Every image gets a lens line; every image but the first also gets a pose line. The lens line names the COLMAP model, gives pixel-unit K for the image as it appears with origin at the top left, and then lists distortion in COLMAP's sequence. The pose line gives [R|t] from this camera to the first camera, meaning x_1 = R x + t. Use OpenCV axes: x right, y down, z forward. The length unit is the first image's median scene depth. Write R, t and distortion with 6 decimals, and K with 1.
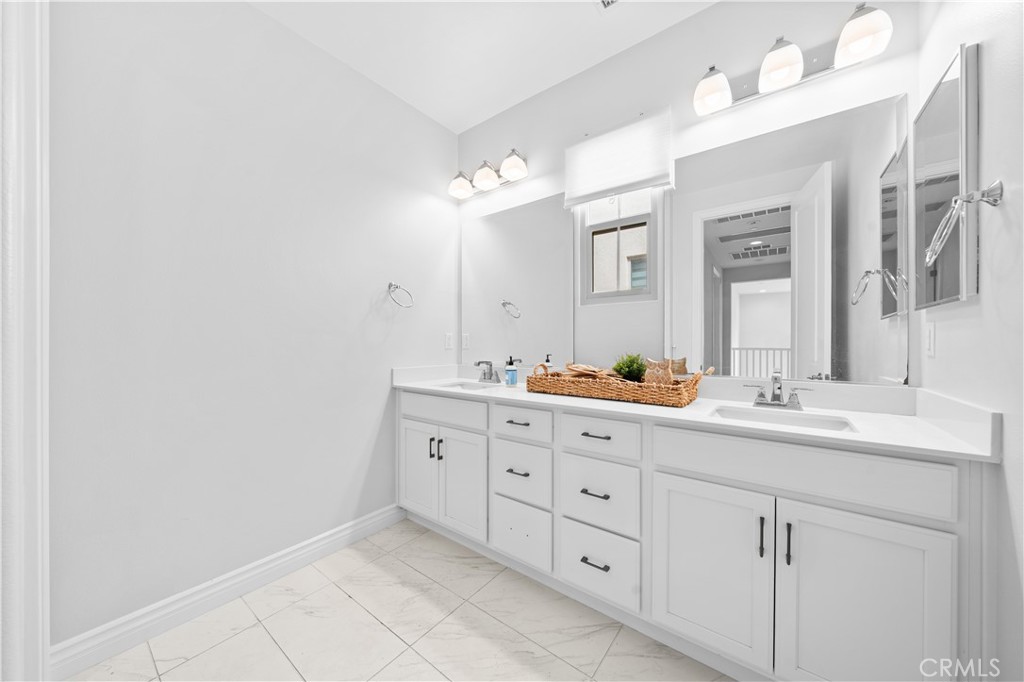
lens RADIAL K [[352.6, 0, 512.7], [0, 352.6, 341.3], [0, 0, 1]] dist [-0.002669, -0.000083]
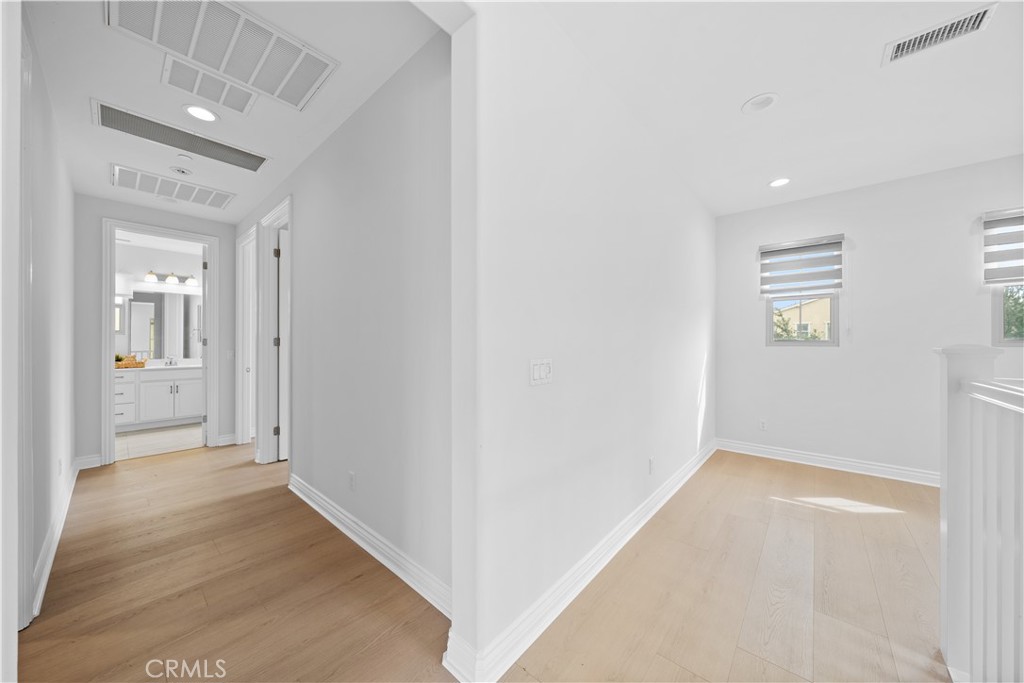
lens RADIAL K [[352.6, 0, 512.7], [0, 352.6, 341.1], [0, 0, 1]] dist [-0.002669, -0.000083]
pose [[0.067854, 0.004055, 0.997687, -3.088004], [-0.006183, 0.999974, -0.003644, -0.100766], [-0.997676, -0.005922, 0.067878, -3.259160]]
